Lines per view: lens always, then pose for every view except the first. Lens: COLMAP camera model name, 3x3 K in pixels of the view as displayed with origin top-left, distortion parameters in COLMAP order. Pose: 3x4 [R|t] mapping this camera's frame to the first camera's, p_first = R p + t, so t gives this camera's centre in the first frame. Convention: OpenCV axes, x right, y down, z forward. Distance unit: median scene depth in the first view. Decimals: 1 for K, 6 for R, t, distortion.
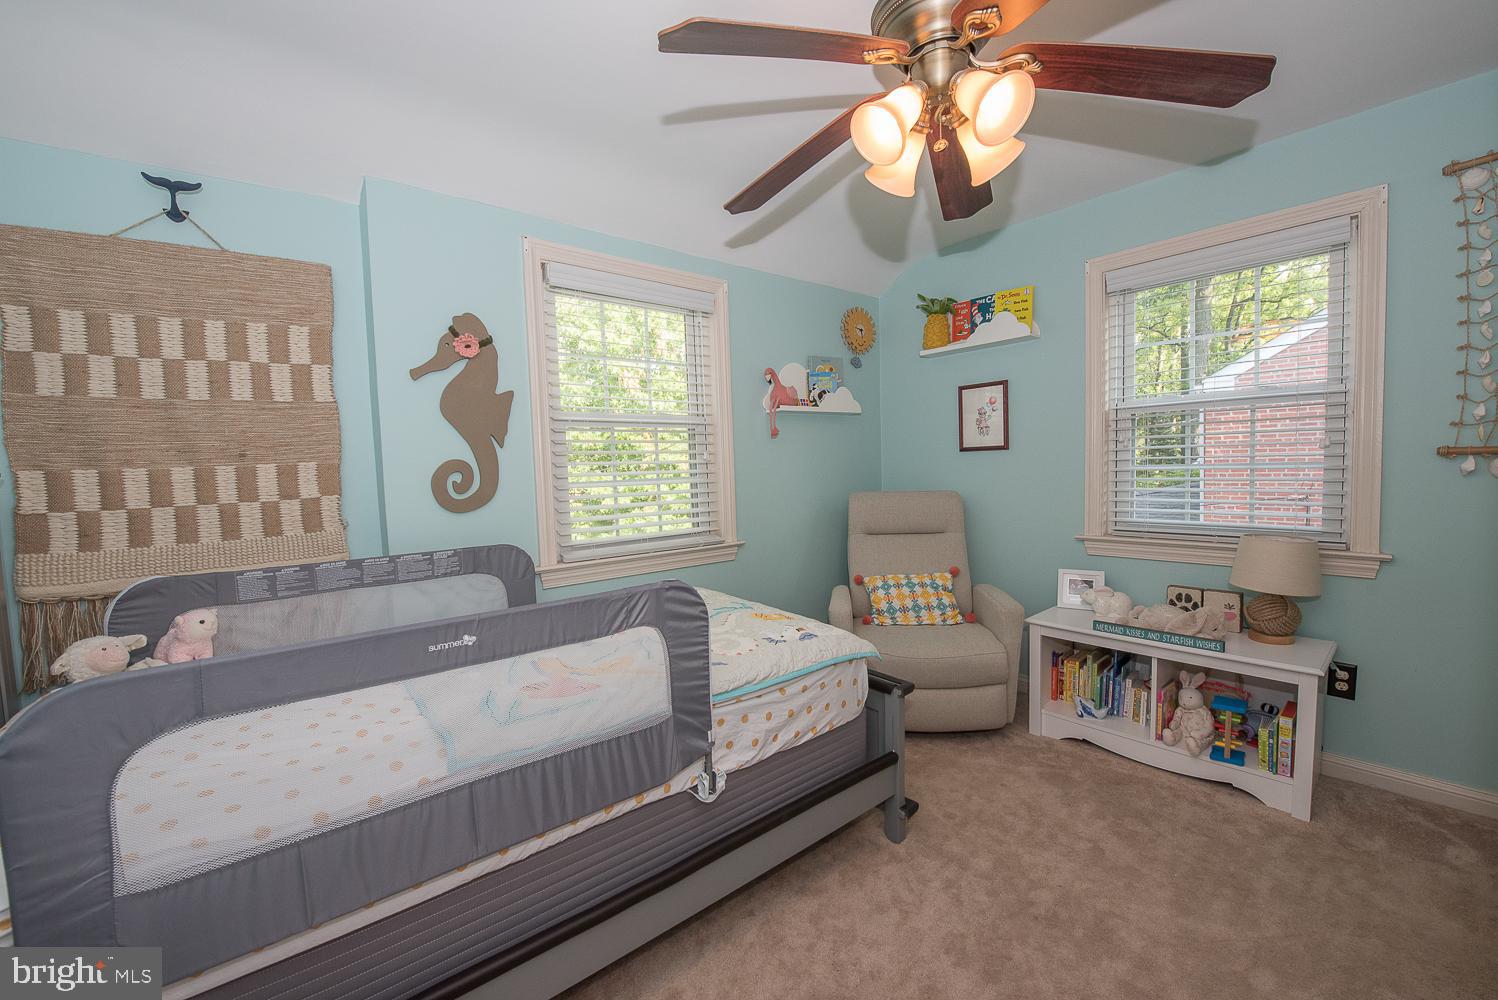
lens RADIAL K [[595.0, 0, 749.0], [0, 595.0, 500.0], [0, 0, 1]] dist [-0.014452, -0.003268]
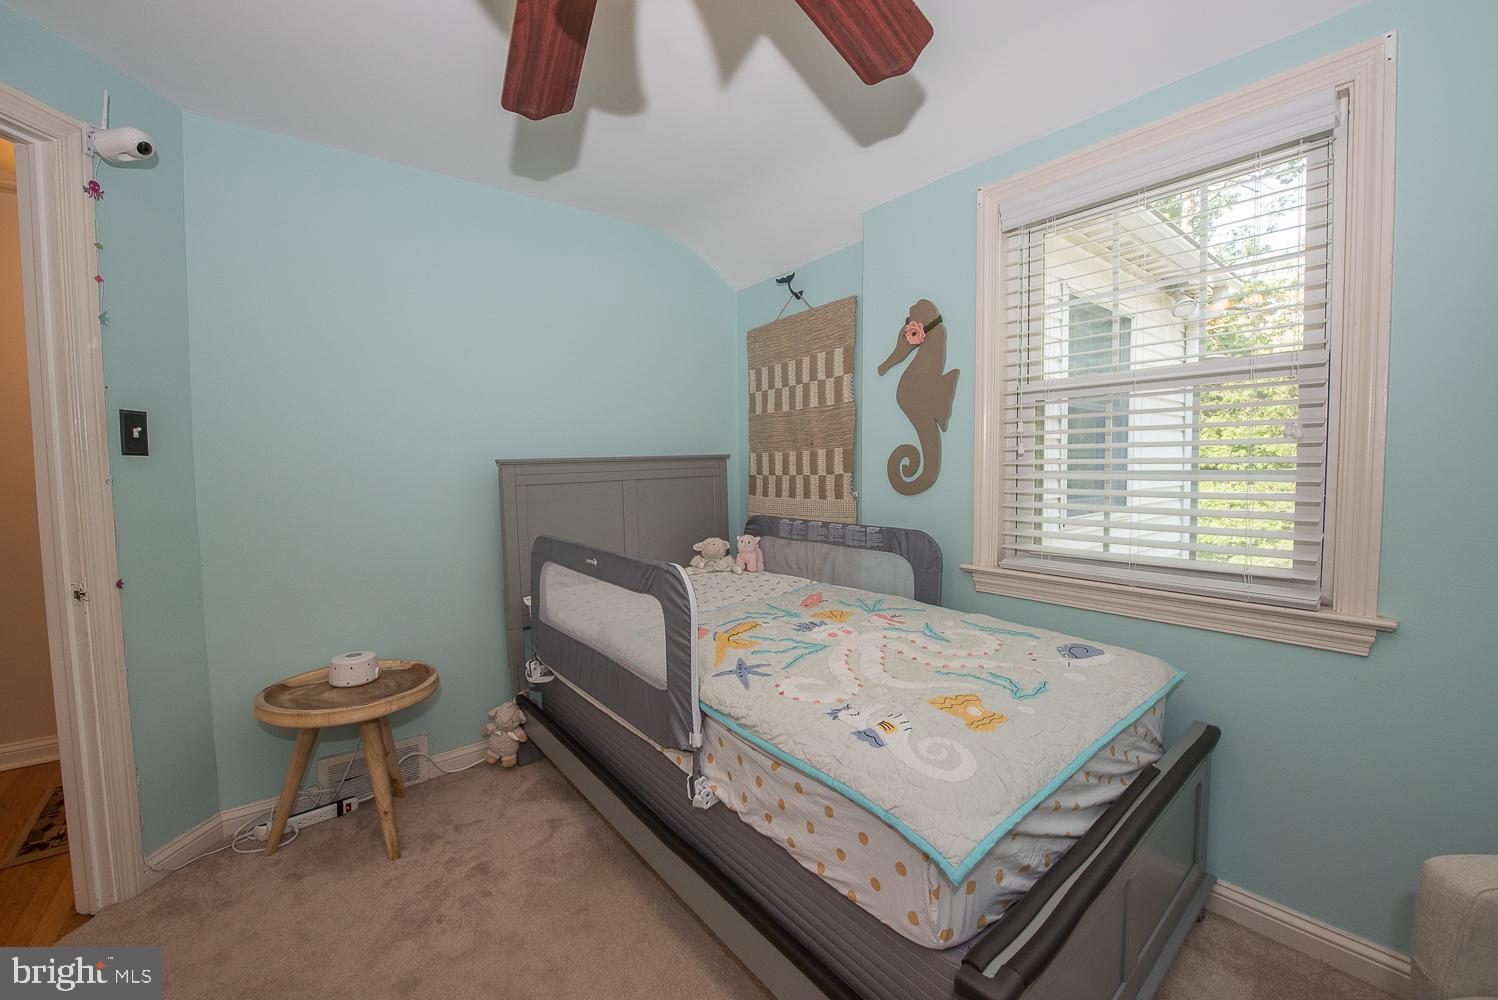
lens RADIAL K [[595.0, 0, 749.0], [0, 595.0, 500.0], [0, 0, 1]] dist [-0.014452, -0.003268]
pose [[-0.016059, 0.085818, -0.996181, 0.668538], [-0.048022, 0.995094, 0.086499, -0.055608], [0.998717, 0.049228, -0.011859, 0.852846]]
